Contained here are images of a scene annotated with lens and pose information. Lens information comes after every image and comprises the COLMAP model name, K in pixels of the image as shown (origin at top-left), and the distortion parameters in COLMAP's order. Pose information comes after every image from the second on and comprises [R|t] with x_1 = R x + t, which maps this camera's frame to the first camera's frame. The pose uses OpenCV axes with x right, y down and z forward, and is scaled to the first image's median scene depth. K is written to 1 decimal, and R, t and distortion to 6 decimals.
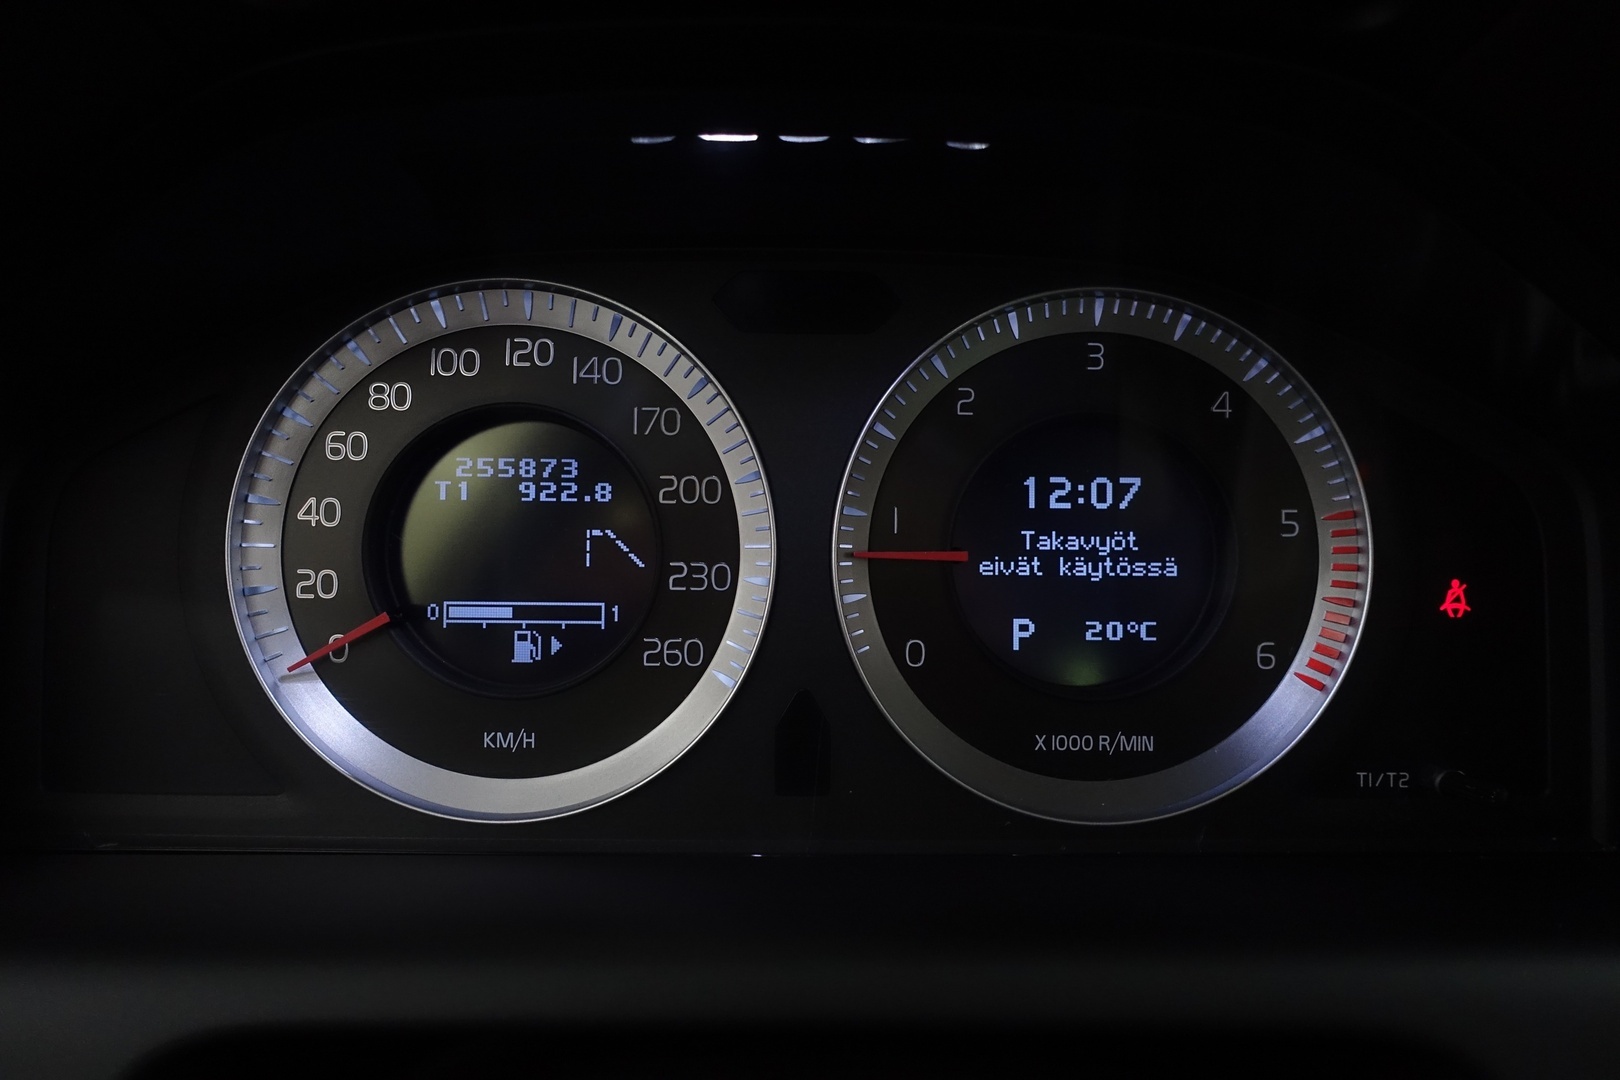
lens RADIAL K [[1099.6, 0, 810.0], [0, 1099.6, 540.0], [0, 0, 1]] dist [-0.009166, -0.001519]
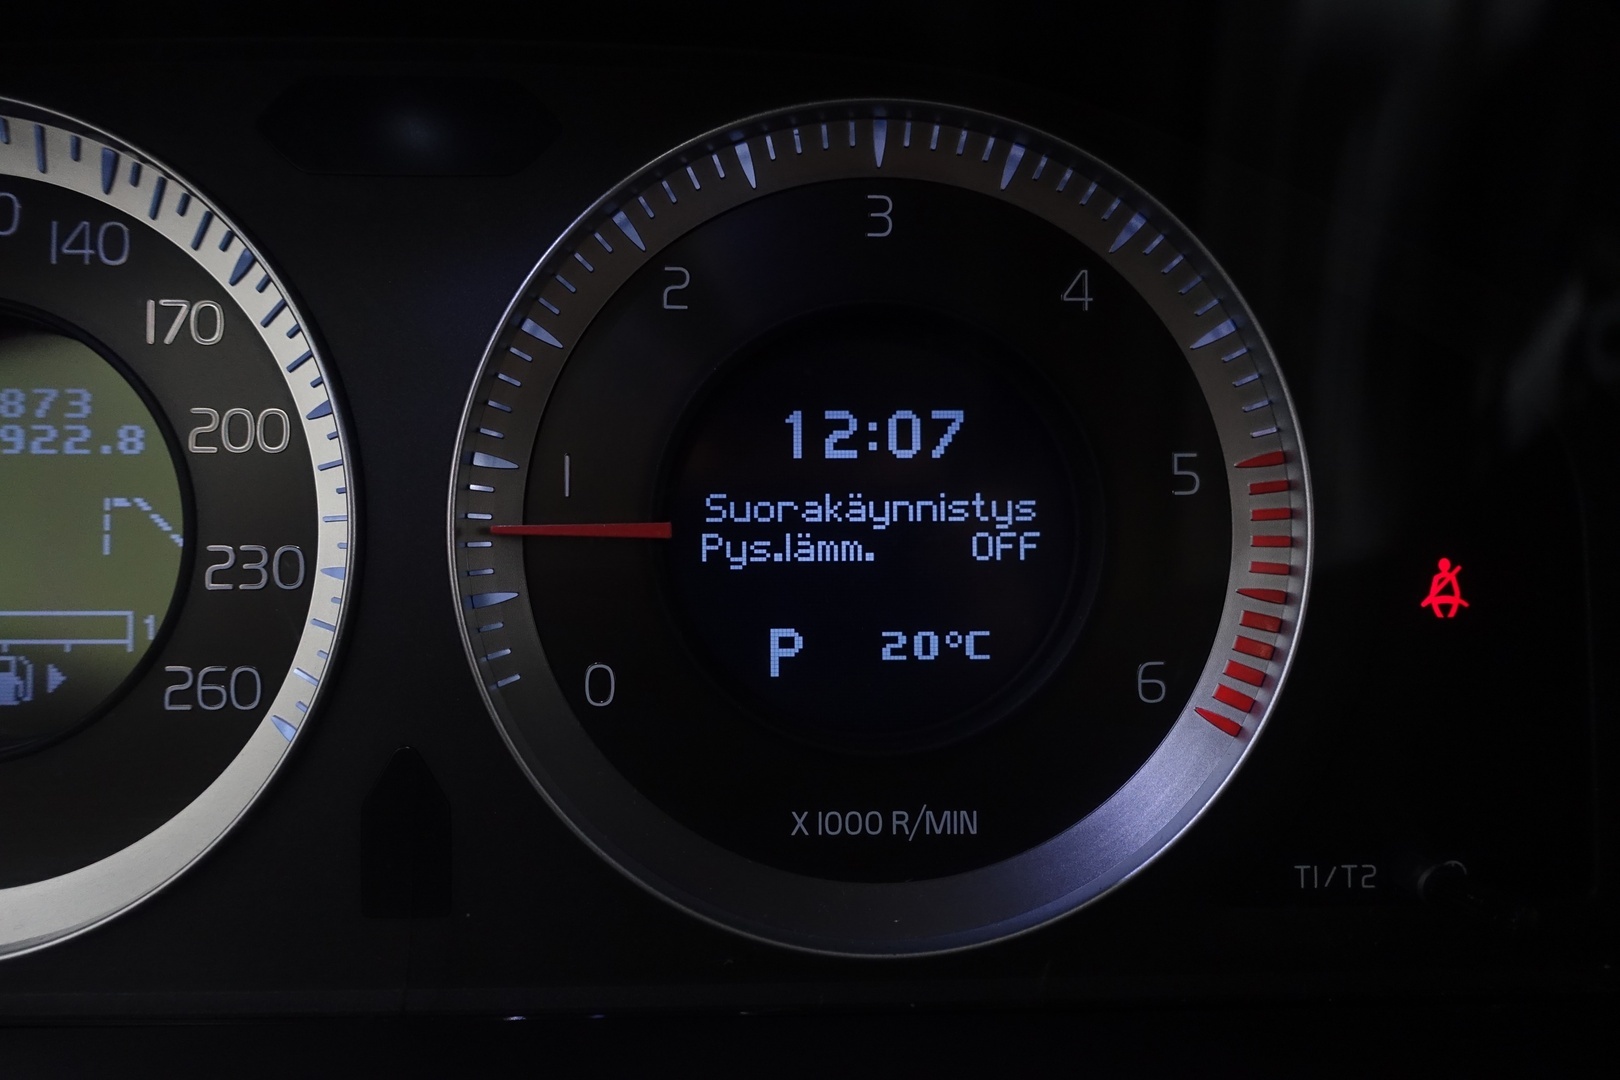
lens RADIAL K [[1099.6, 0, 810.0], [0, 1099.6, 540.0], [0, 0, 1]] dist [-0.009166, -0.001519]
pose [[0.999778, -0.010440, 0.018299, 0.206922], [0.010641, 0.999883, -0.010947, 0.027936], [-0.018182, 0.011140, 0.999773, 0.365890]]
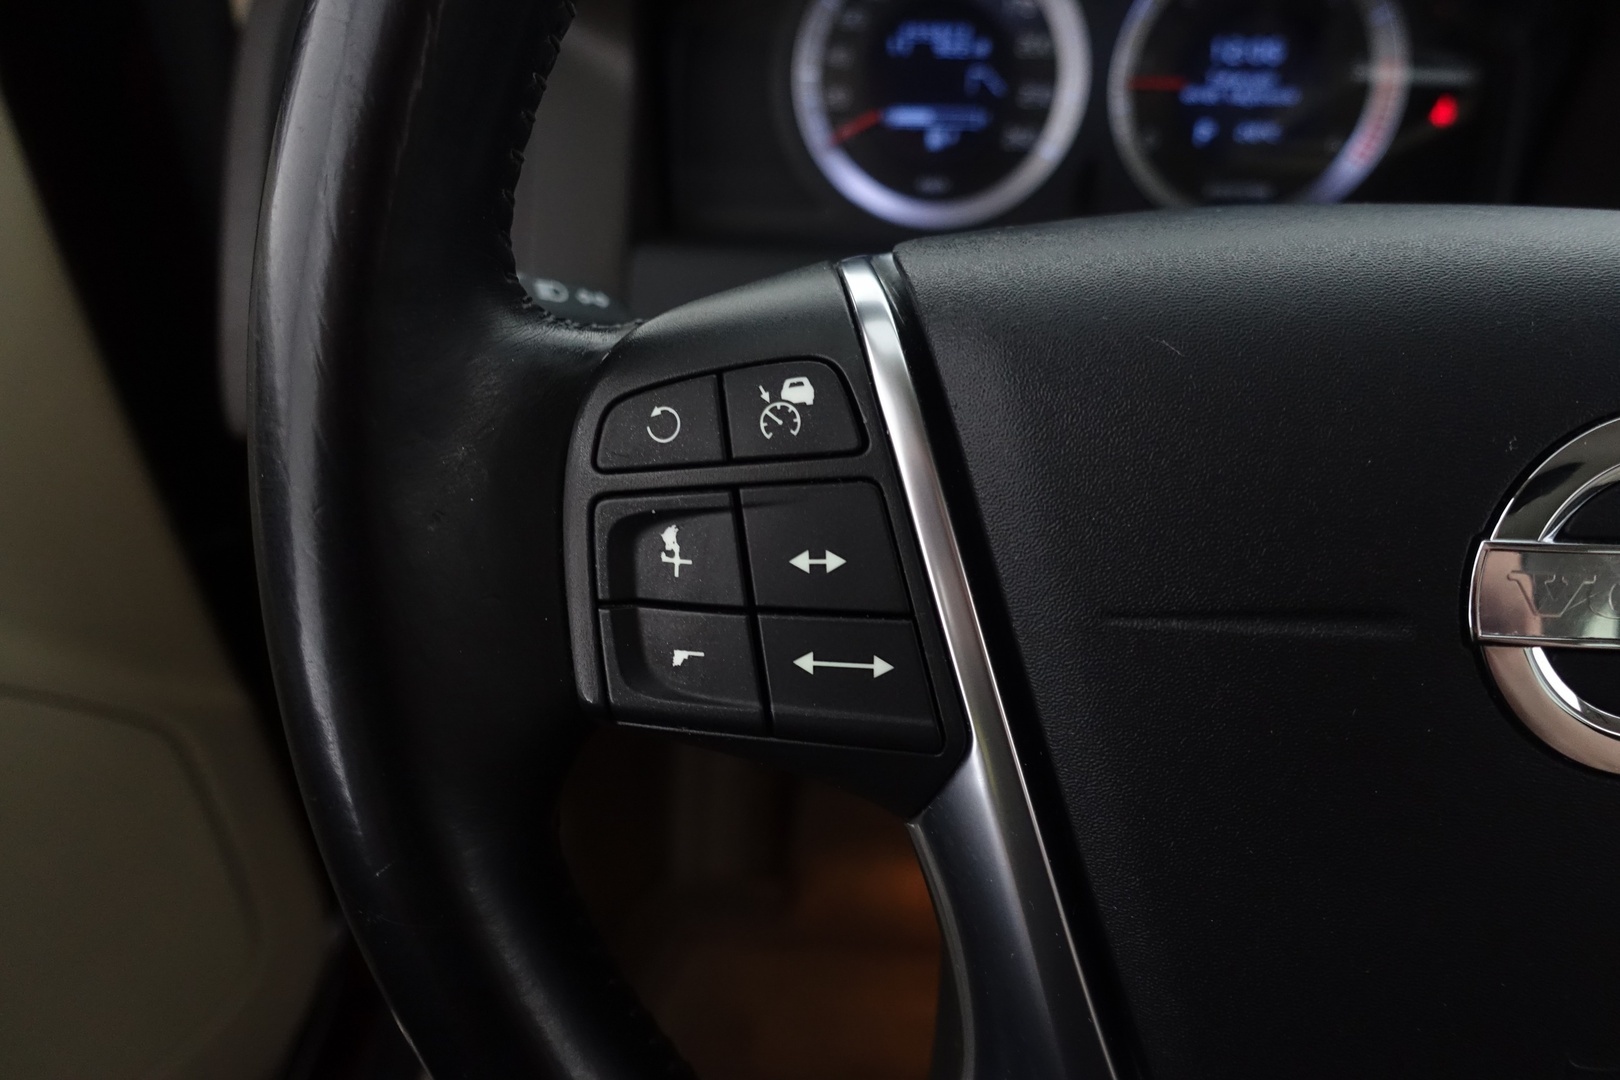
lens RADIAL K [[1099.6, 0, 810.0], [0, 1099.6, 540.0], [0, 0, 1]] dist [-0.009166, -0.001519]
pose [[0.999326, 0.018208, -0.031877, -0.413922], [-0.007374, 0.950189, 0.311588, 0.173013], [0.035962, -0.311143, 0.949683, -1.019568]]
